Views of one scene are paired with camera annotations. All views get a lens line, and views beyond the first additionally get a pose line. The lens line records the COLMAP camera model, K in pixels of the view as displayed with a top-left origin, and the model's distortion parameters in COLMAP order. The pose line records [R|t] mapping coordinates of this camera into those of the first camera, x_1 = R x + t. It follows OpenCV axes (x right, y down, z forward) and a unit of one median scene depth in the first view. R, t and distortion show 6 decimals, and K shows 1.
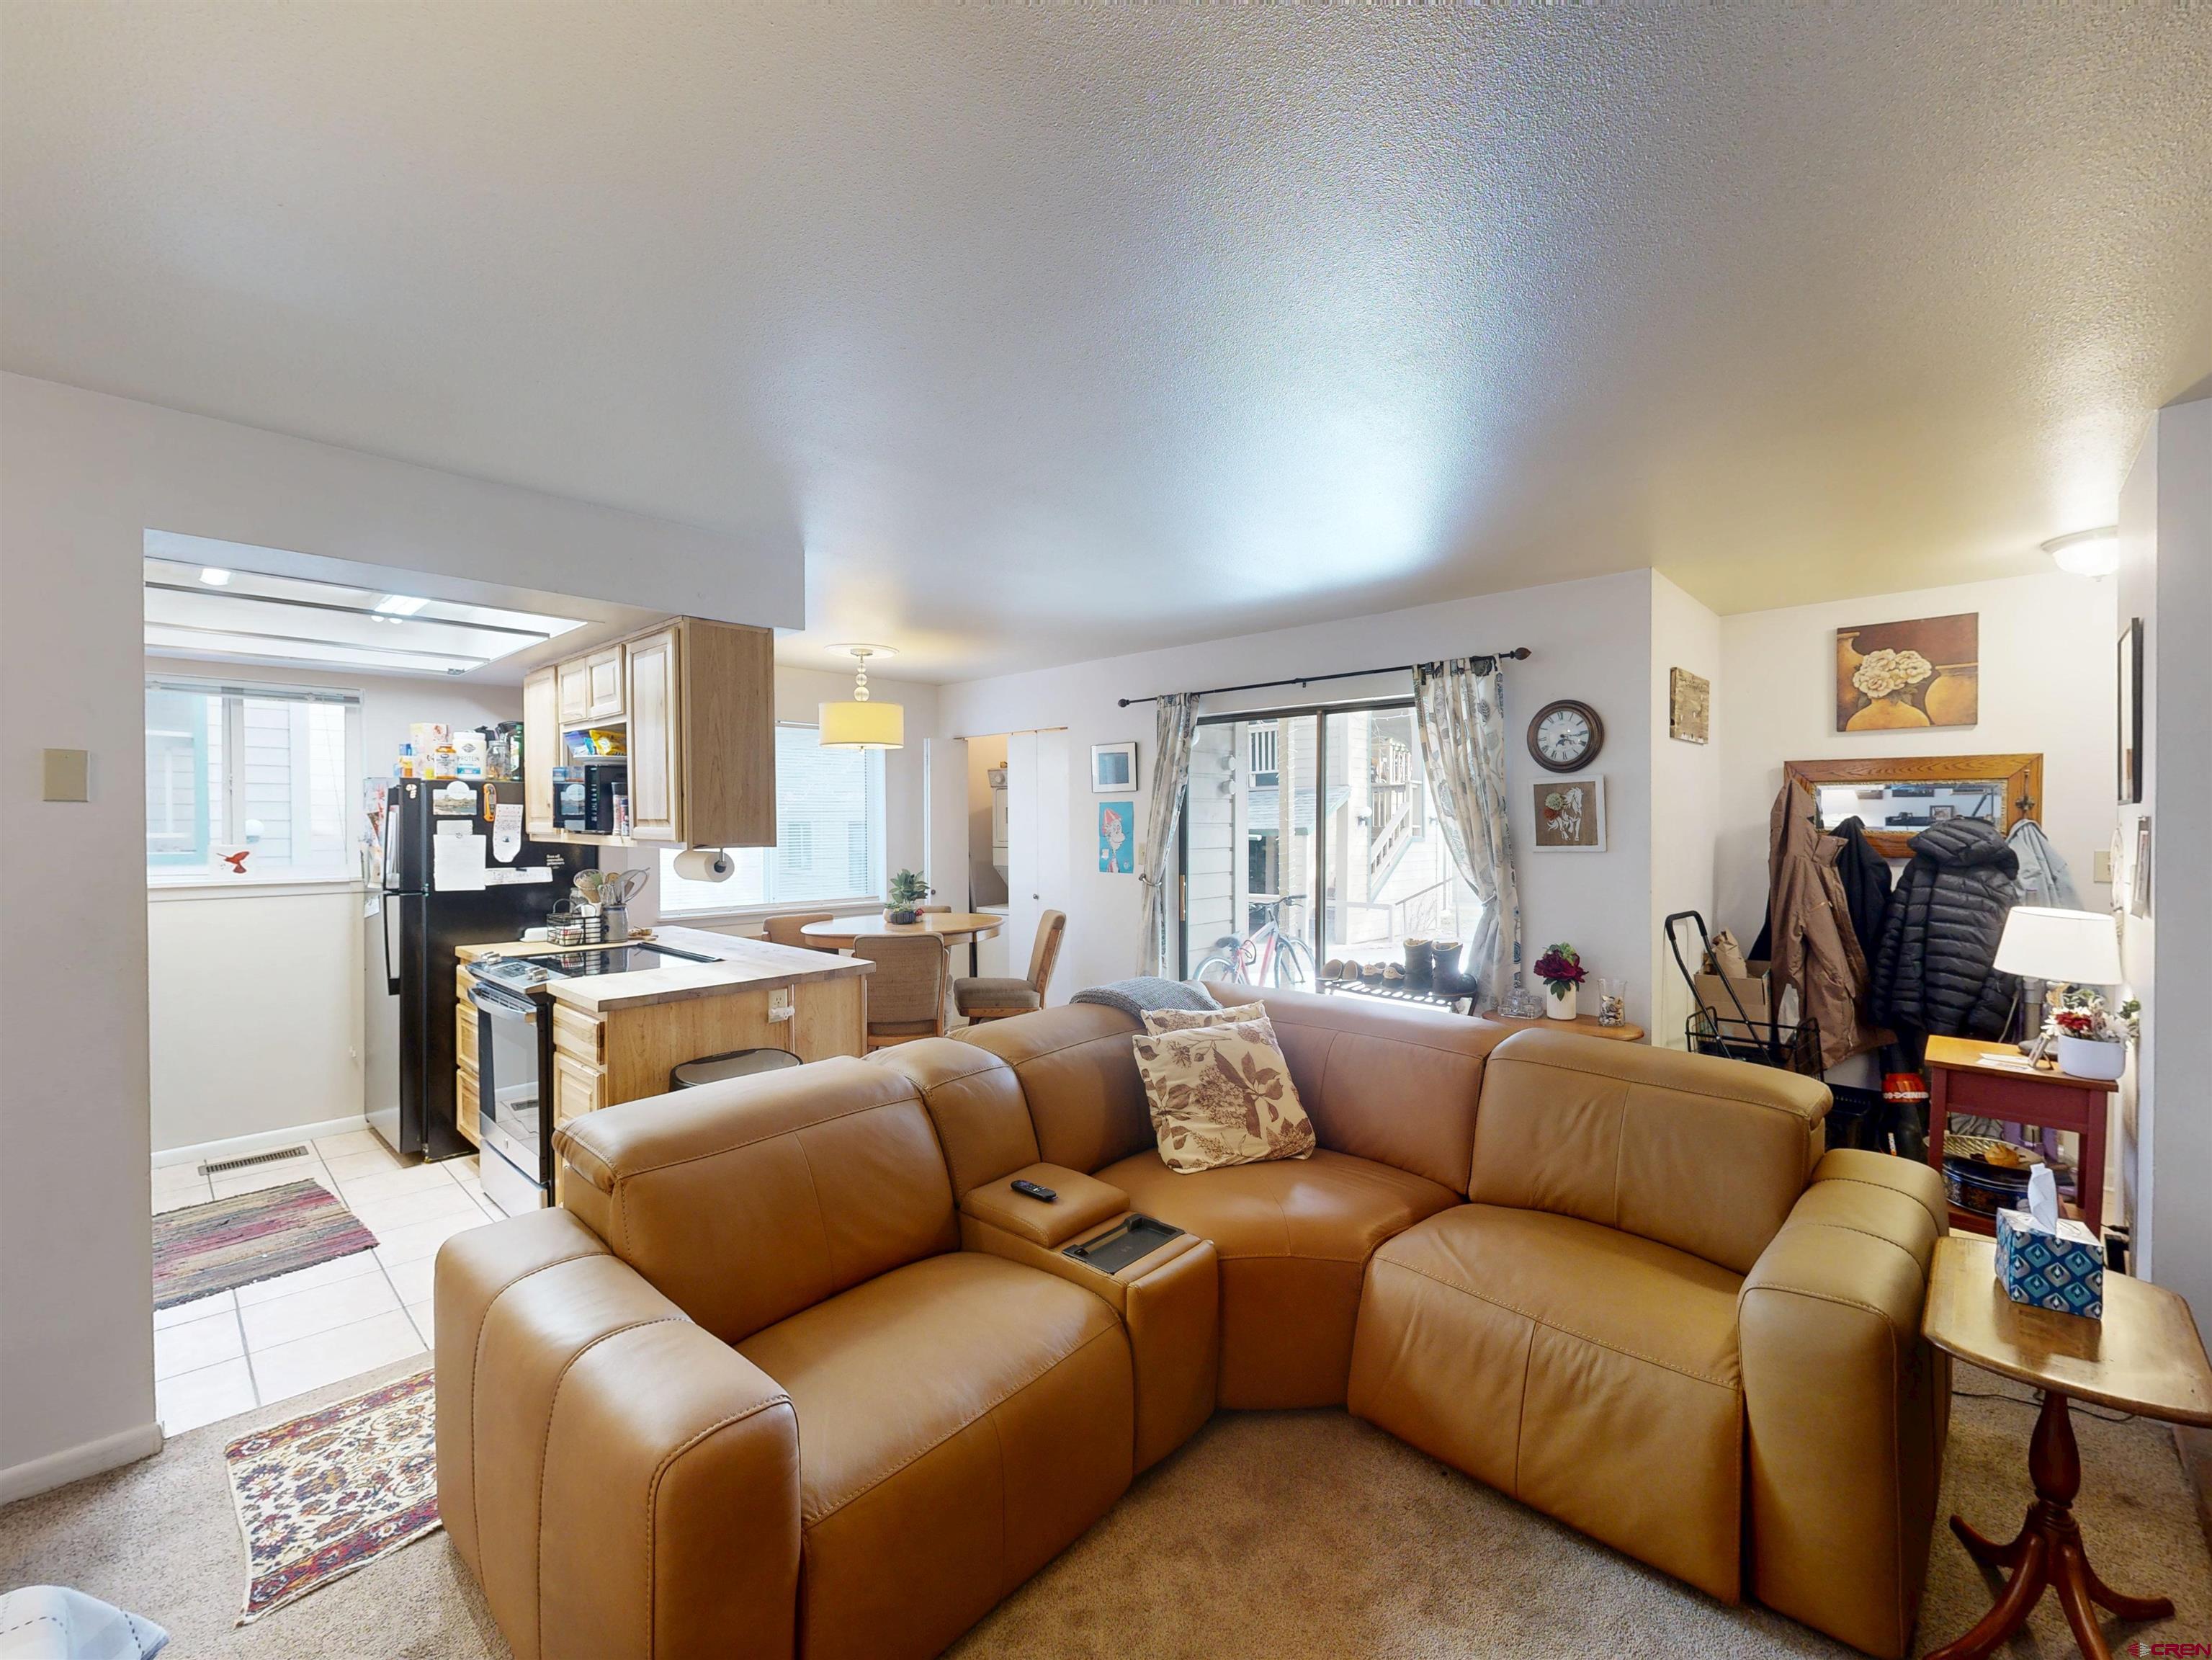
lens RADIAL K [[906.8, 0, 1101.7], [0, 906.8, 831.3], [0, 0, 1]] dist [-0.003647, 0.000089]
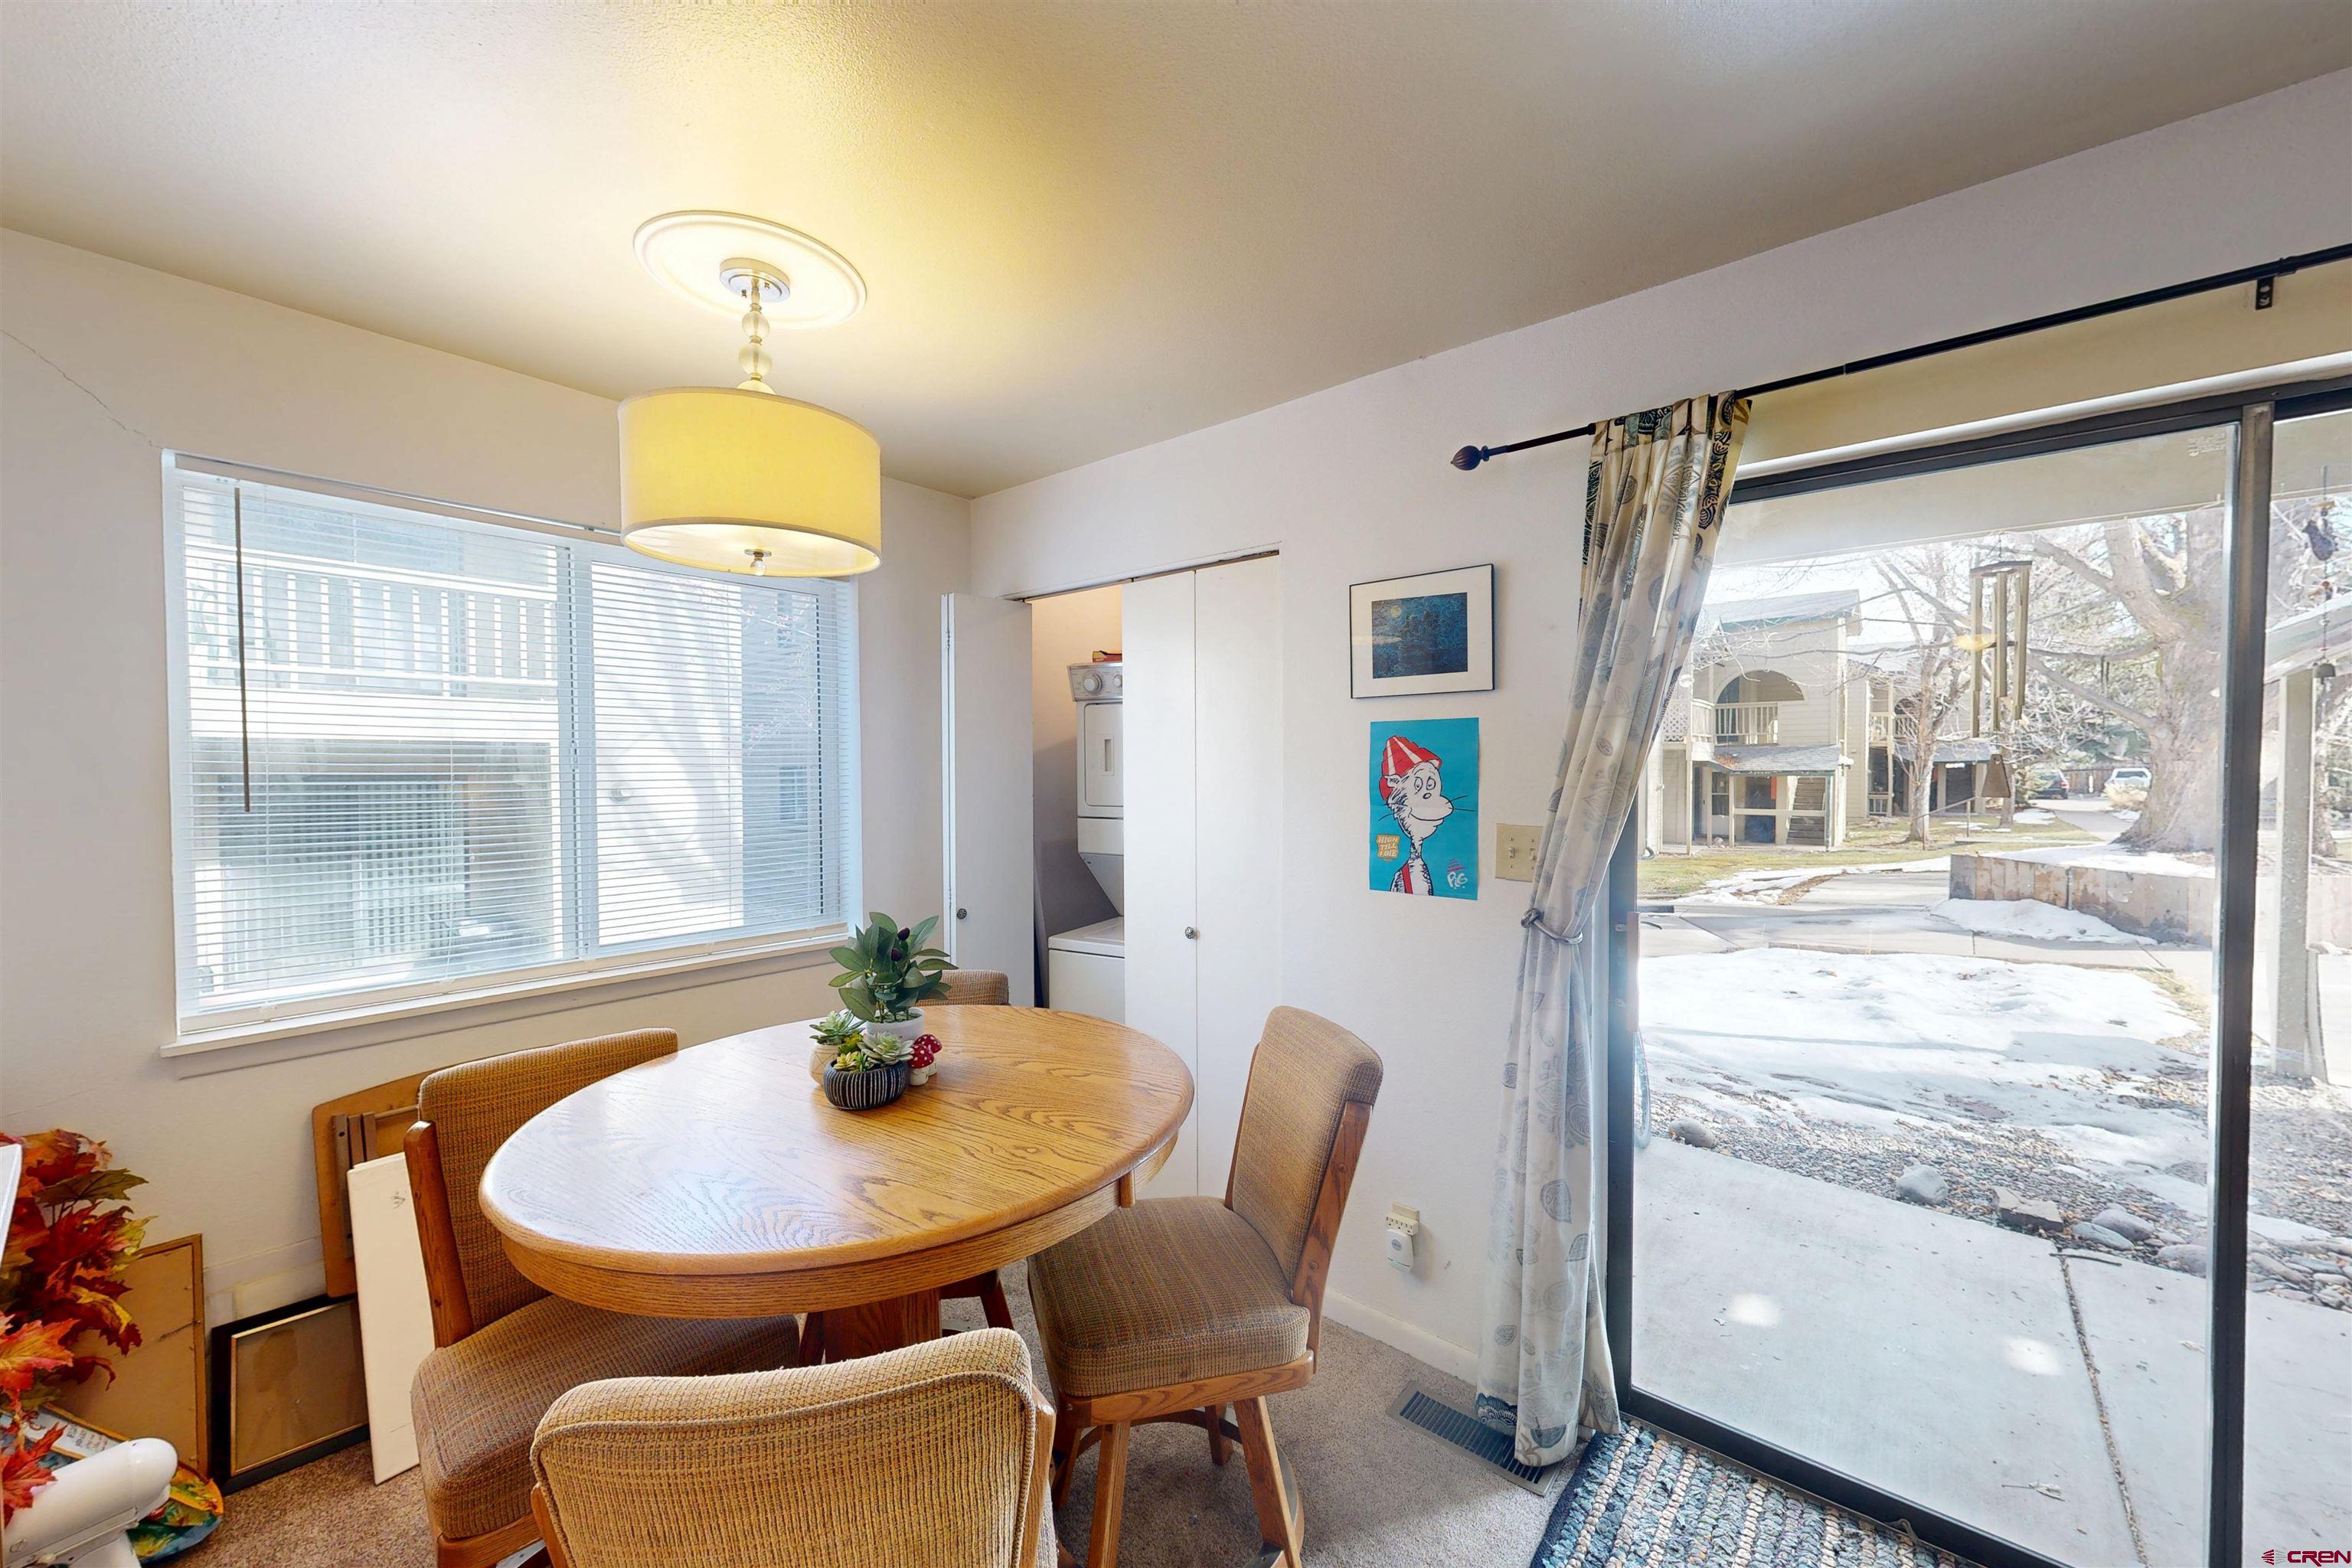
lens RADIAL K [[910.4, 0, 1175.5], [0, 910.4, 790.0], [0, 0, 1]] dist [-0.000345, -0.000092]
pose [[0.998636, 0.003530, 0.052084, -0.116357], [-0.004262, 0.999894, 0.013957, -0.006428], [-0.052029, -0.014160, 0.998545, 0.604661]]
